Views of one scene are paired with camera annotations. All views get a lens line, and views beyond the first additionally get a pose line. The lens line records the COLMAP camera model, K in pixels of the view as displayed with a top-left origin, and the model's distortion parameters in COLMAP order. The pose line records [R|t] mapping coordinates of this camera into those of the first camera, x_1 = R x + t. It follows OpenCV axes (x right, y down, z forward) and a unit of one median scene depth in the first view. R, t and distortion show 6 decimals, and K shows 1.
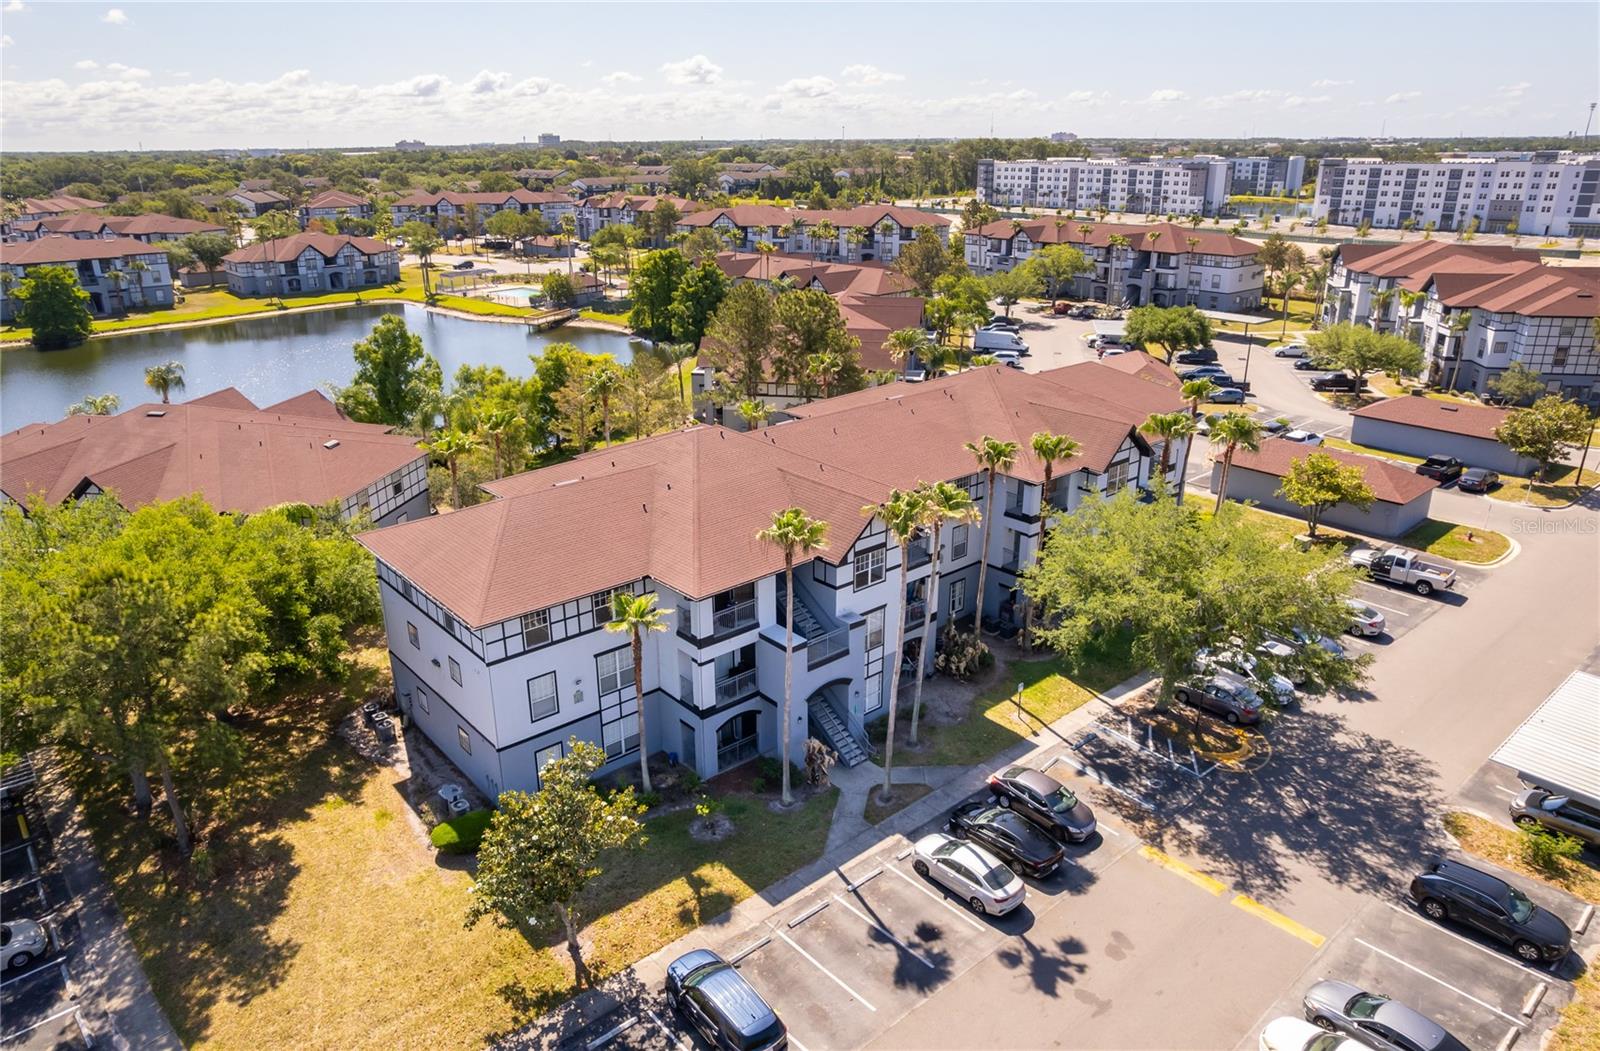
lens RADIAL K [[1062.0, 0, 777.7], [0, 1062.0, 500.2], [0, 0, 1]] dist [-0.091537, 0.088266]
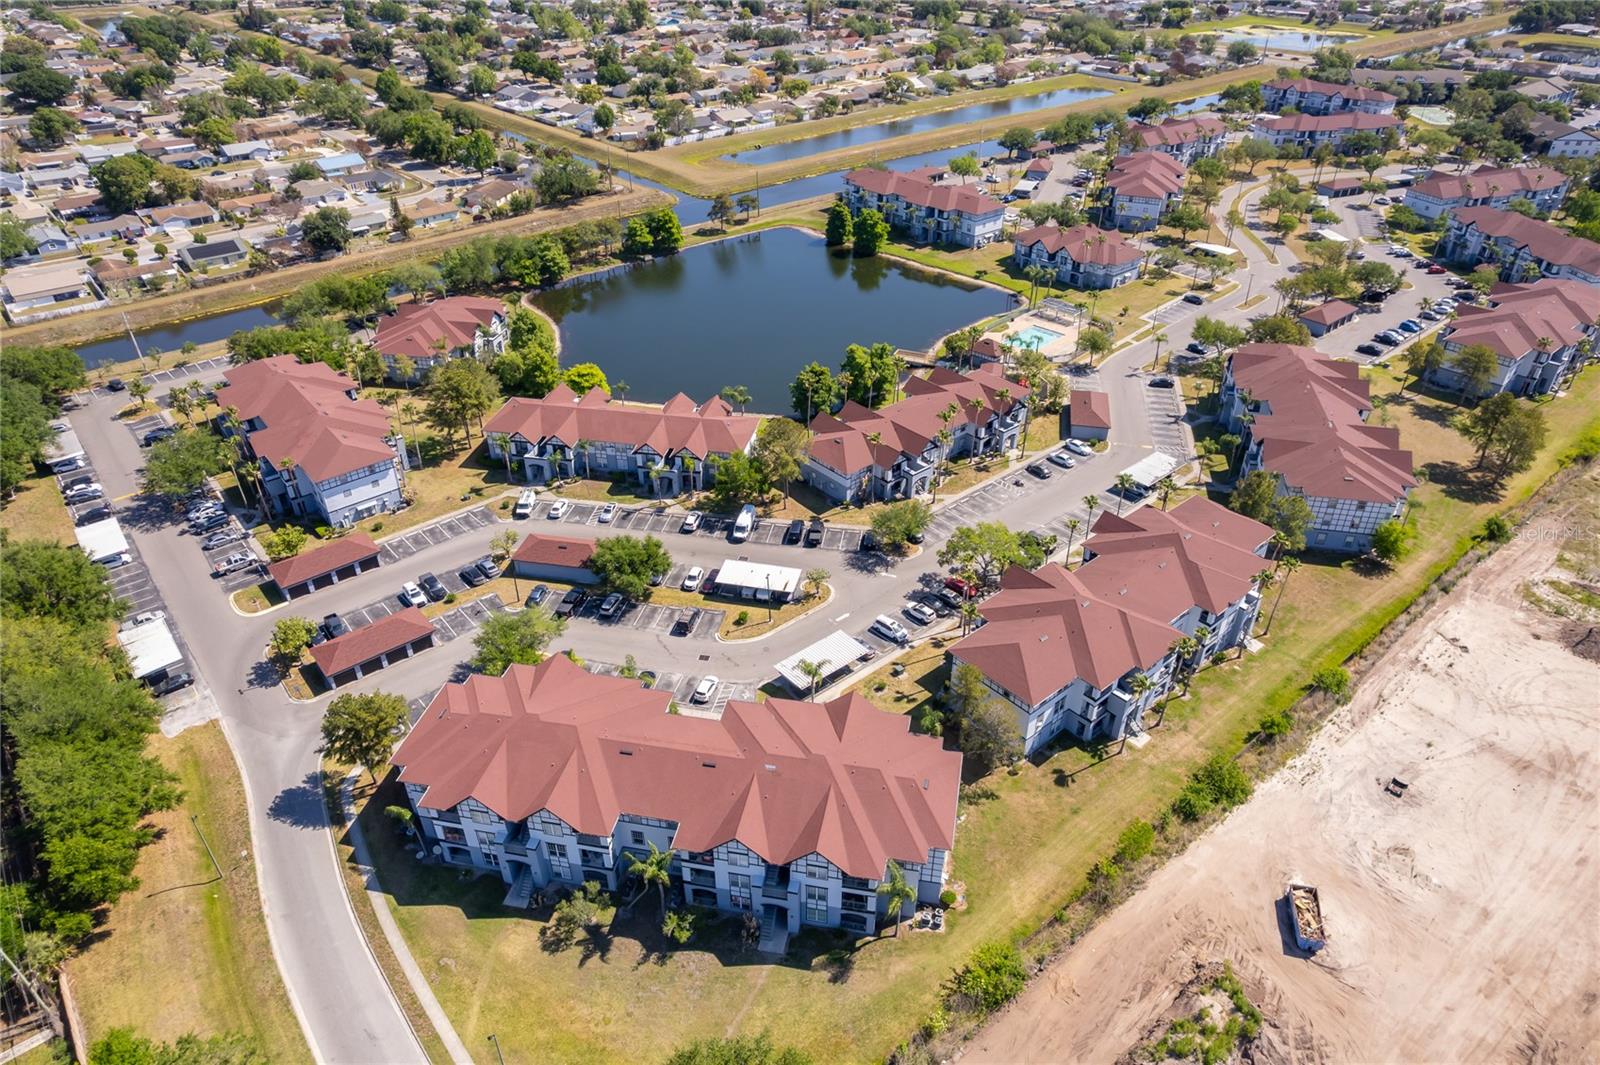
lens RADIAL K [[1030.6, 0, 800.0], [0, 1030.6, 532.5], [0, 0, 1]] dist [-0.089460, 0.085500]
pose [[-0.007540, 0.554662, -0.832042, 2.570143], [-0.318050, 0.787527, 0.527869, -1.681106], [0.948044, 0.268611, 0.170472, 1.876026]]
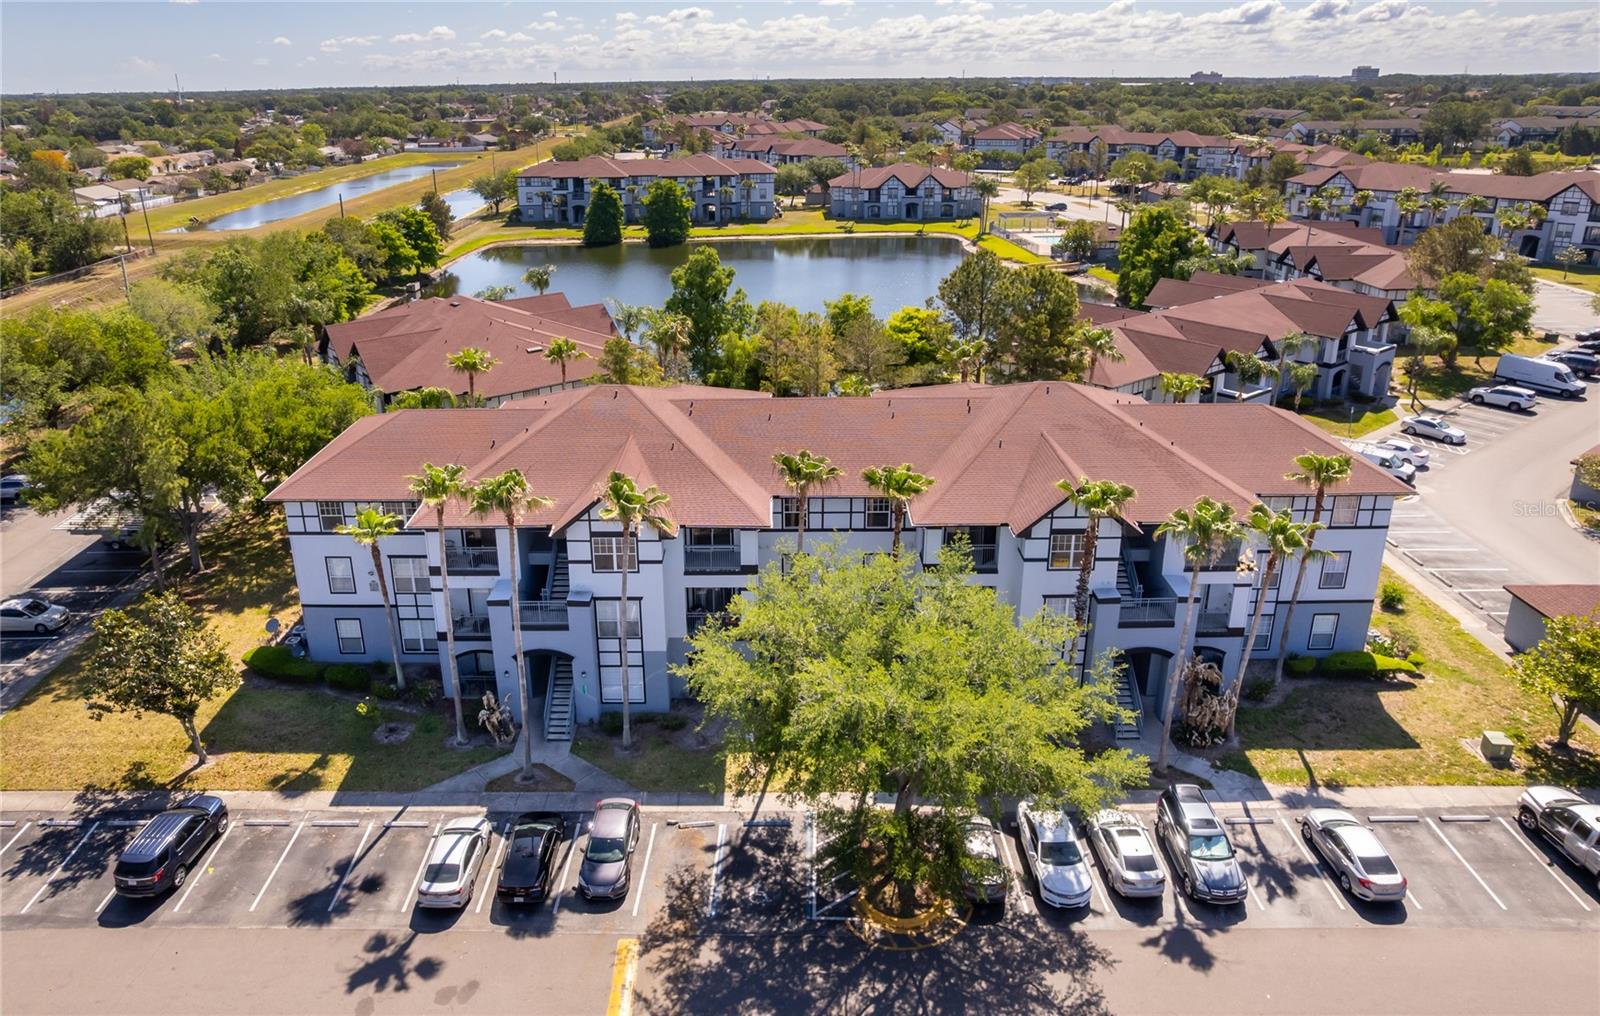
lens RADIAL K [[1084.4, 0, 746.8], [0, 1084.4, 470.6], [0, 0, 1]] dist [-0.081000, 0.069080]
pose [[0.750261, 0.224883, -0.621721, 0.584237], [-0.208142, 0.972898, 0.100733, -0.100980], [0.627524, 0.053830, 0.776734, 0.233876]]
